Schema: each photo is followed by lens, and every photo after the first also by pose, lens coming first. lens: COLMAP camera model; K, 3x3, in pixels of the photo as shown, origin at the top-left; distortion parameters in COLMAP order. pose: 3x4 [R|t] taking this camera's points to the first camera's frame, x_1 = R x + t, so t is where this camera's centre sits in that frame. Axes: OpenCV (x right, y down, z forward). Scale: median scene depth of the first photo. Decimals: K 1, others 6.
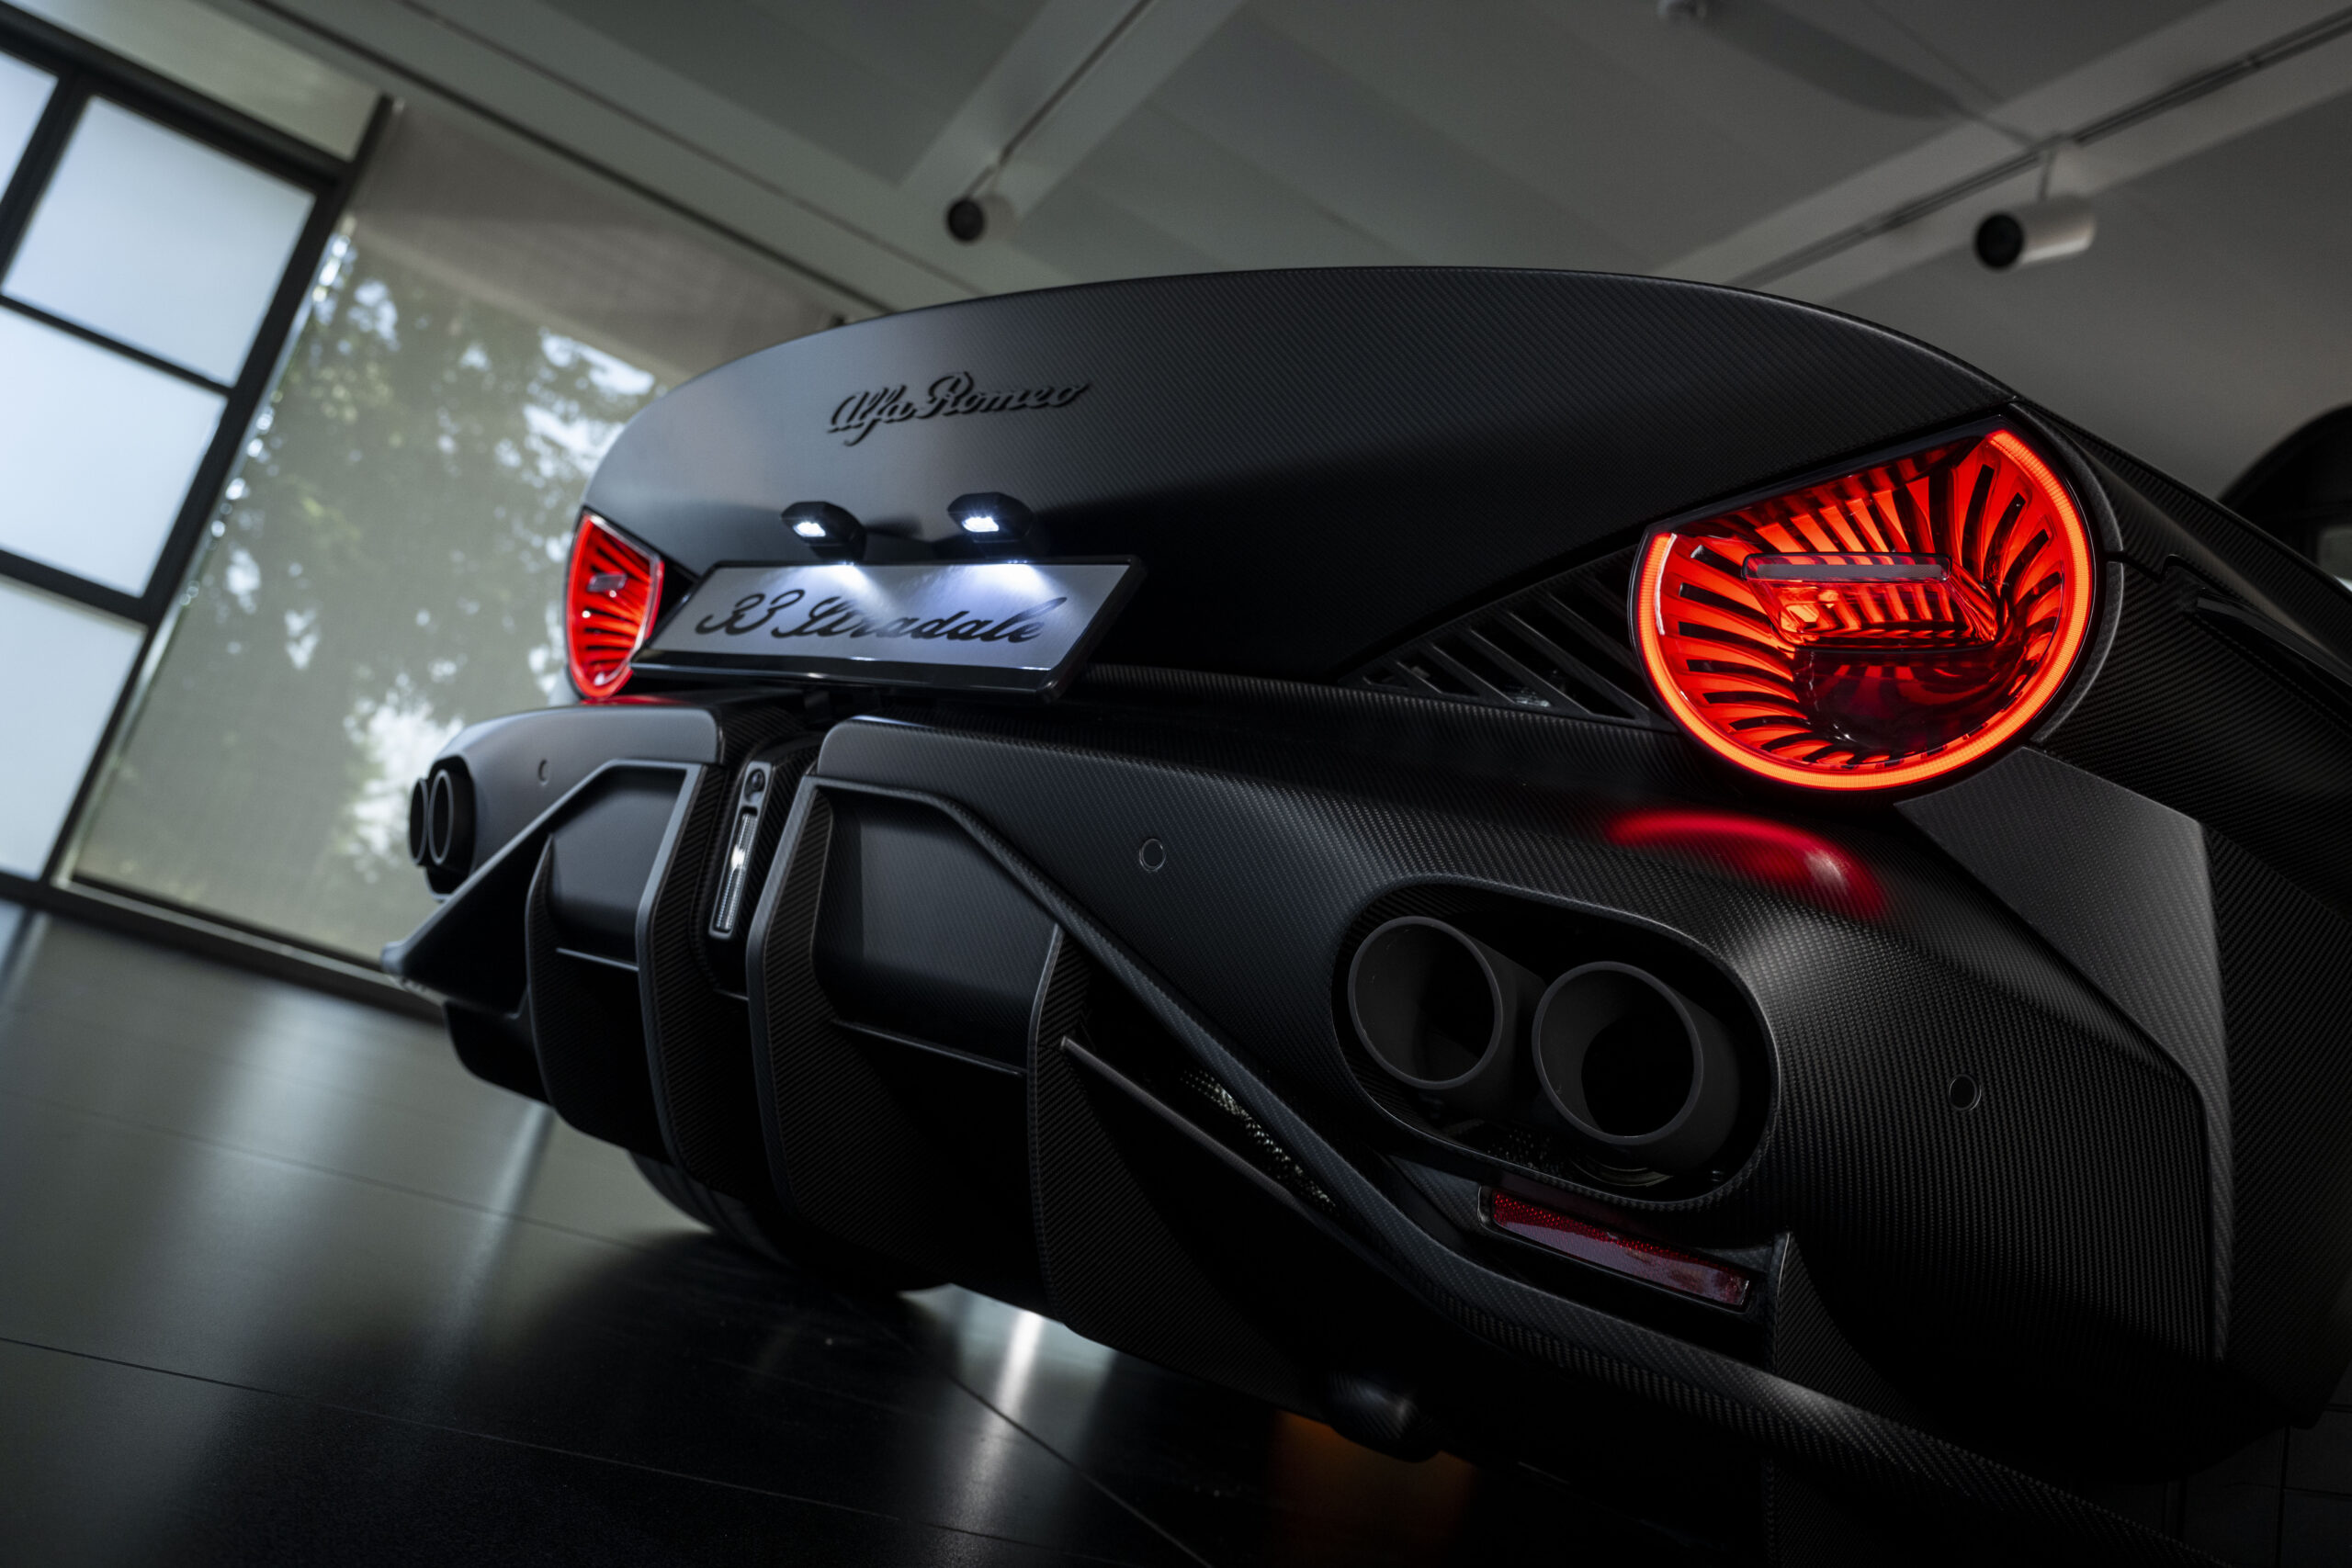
lens RADIAL K [[1733.9, 0, 1176.0], [0, 1733.9, 784.0], [0, 0, 1]] dist [0.004985, 0.009498]
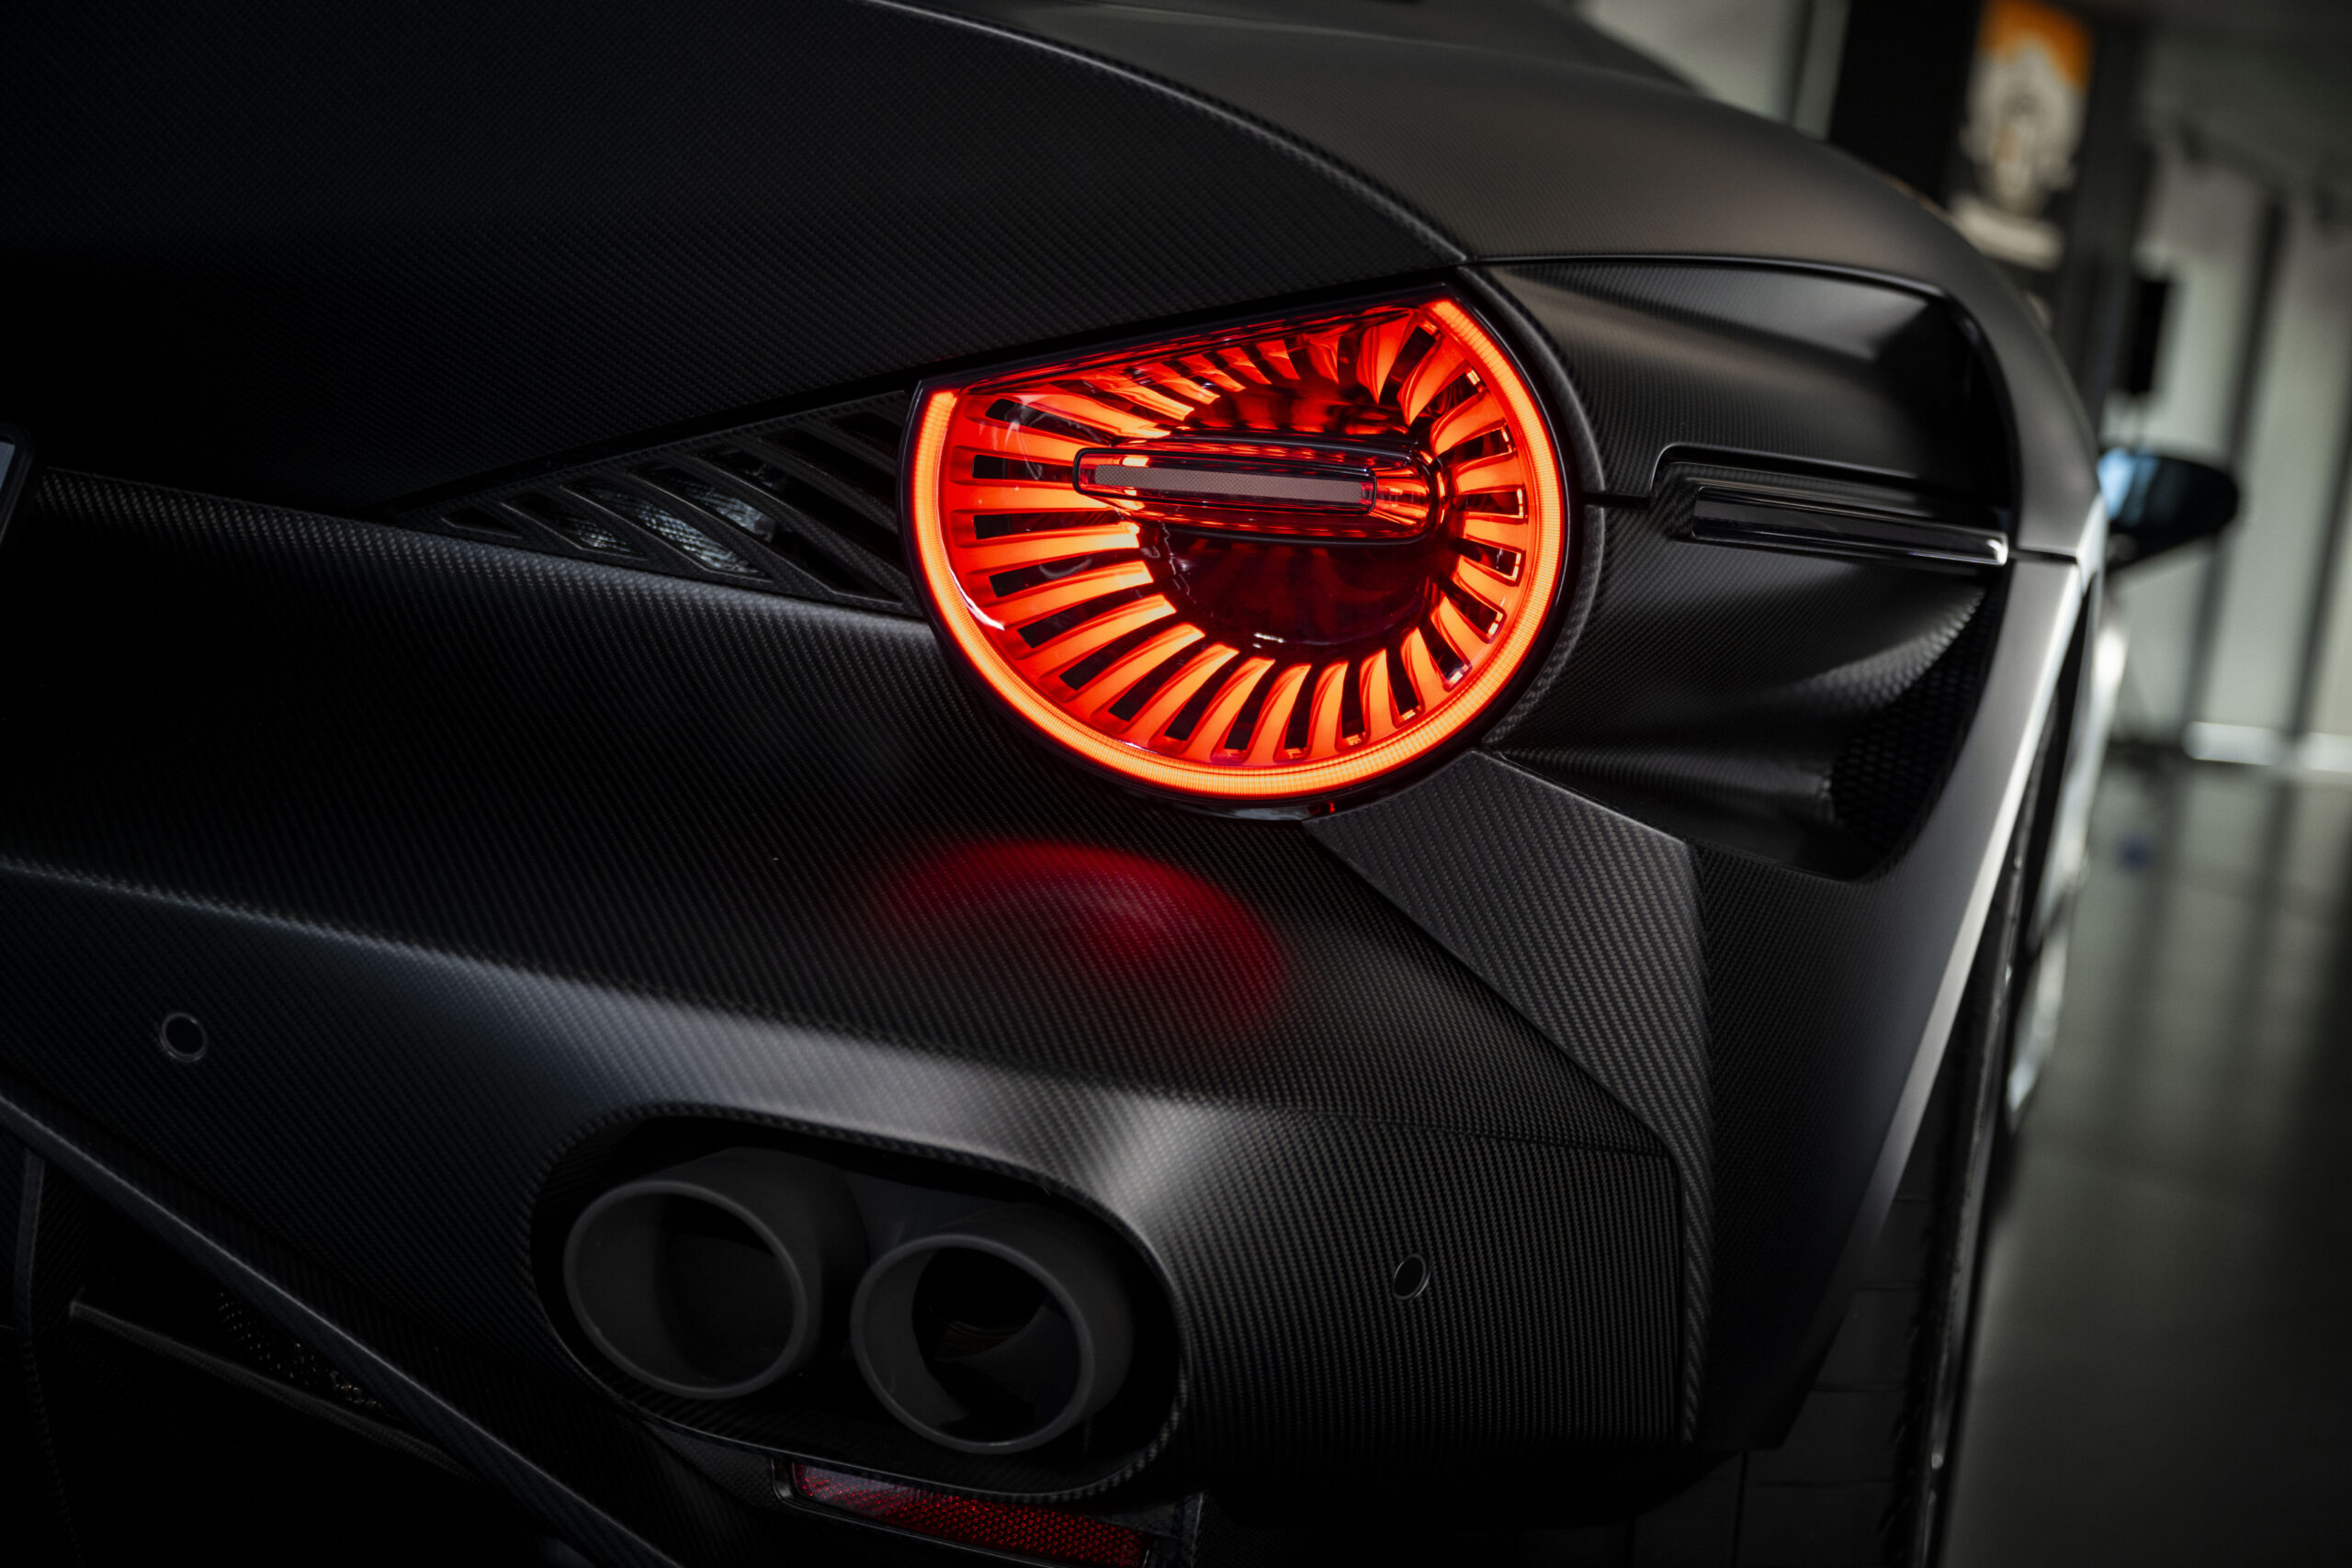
lens RADIAL K [[3258.8, 0, 1176.0], [0, 3258.8, 784.0], [0, 0, 1]] dist [-0.025259, -0.060080]
pose [[0.917395, -0.184659, 0.352545, -0.079143], [0.032687, 0.917807, 0.395679, -0.475470], [-0.396634, -0.351470, 0.848027, -0.064390]]
